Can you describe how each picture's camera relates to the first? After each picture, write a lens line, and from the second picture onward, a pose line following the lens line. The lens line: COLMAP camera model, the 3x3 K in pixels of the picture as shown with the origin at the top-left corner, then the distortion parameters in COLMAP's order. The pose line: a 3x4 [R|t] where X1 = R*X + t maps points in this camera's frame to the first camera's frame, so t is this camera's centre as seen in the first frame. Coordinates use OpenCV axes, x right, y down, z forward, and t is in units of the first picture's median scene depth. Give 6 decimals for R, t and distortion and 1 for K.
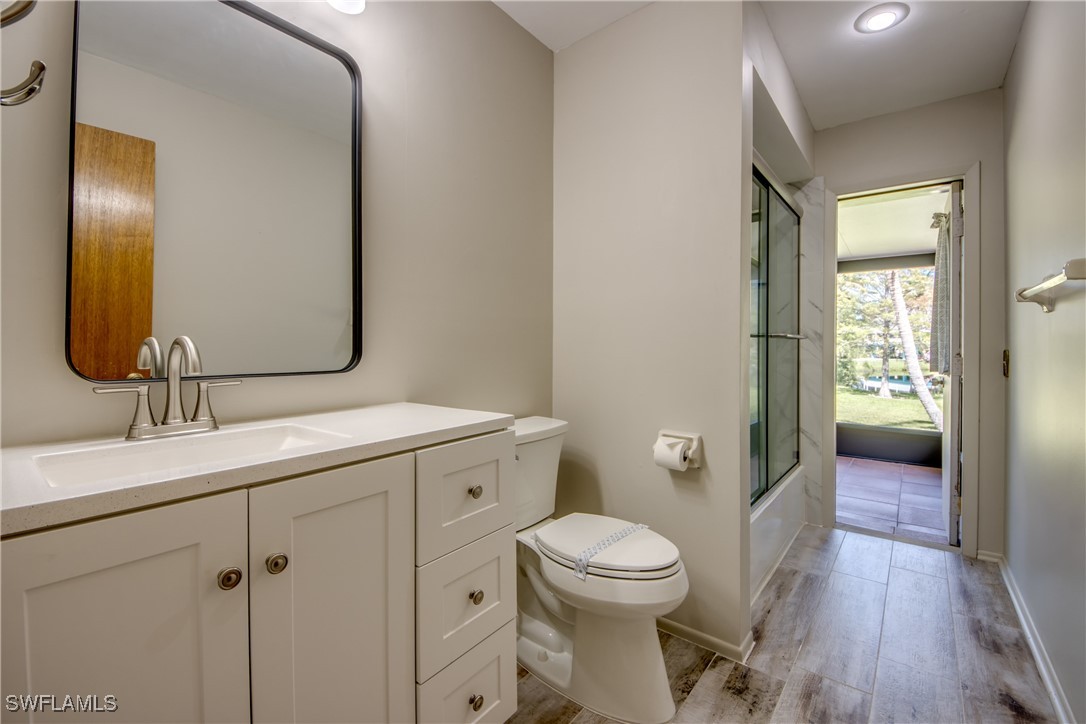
lens RADIAL K [[469.7, 0, 547.2], [0, 469.7, 338.8], [0, 0, 1]] dist [0.027276, -0.022802]
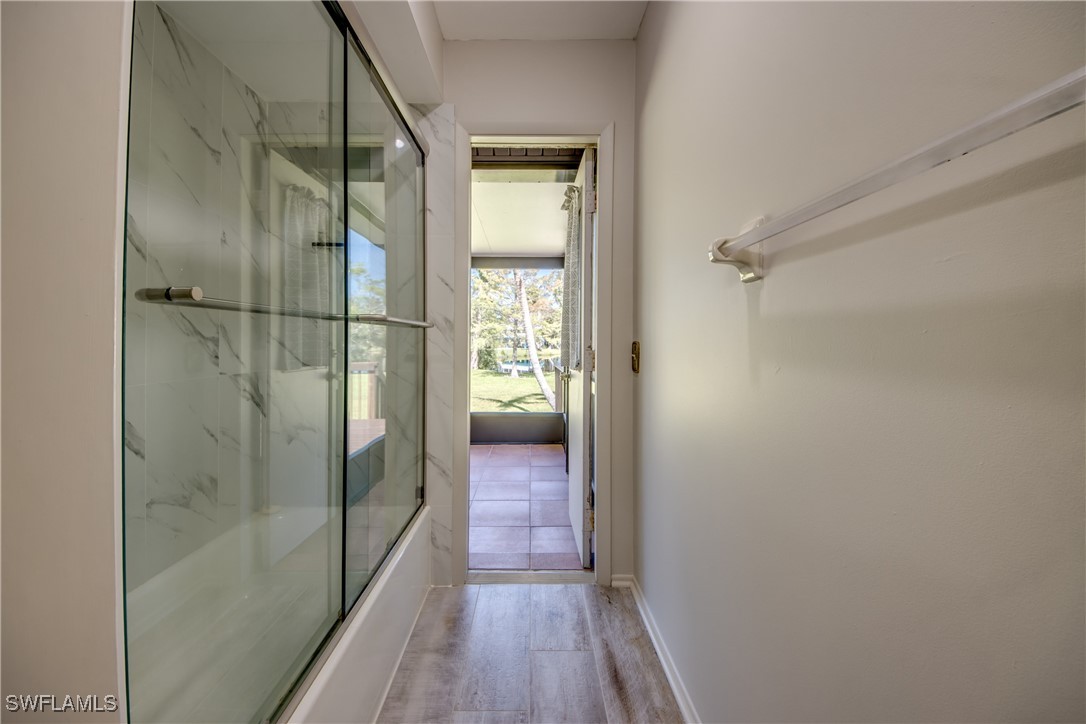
lens RADIAL K [[413.5, 0, 535.7], [0, 413.5, 359.8], [0, 0, 1]] dist [0.046315, -0.034301]
pose [[0.782883, -0.034114, 0.621233, 0.262794], [-0.006355, 0.998005, 0.062812, 0.007478], [-0.622136, -0.053123, 0.781105, 0.389457]]
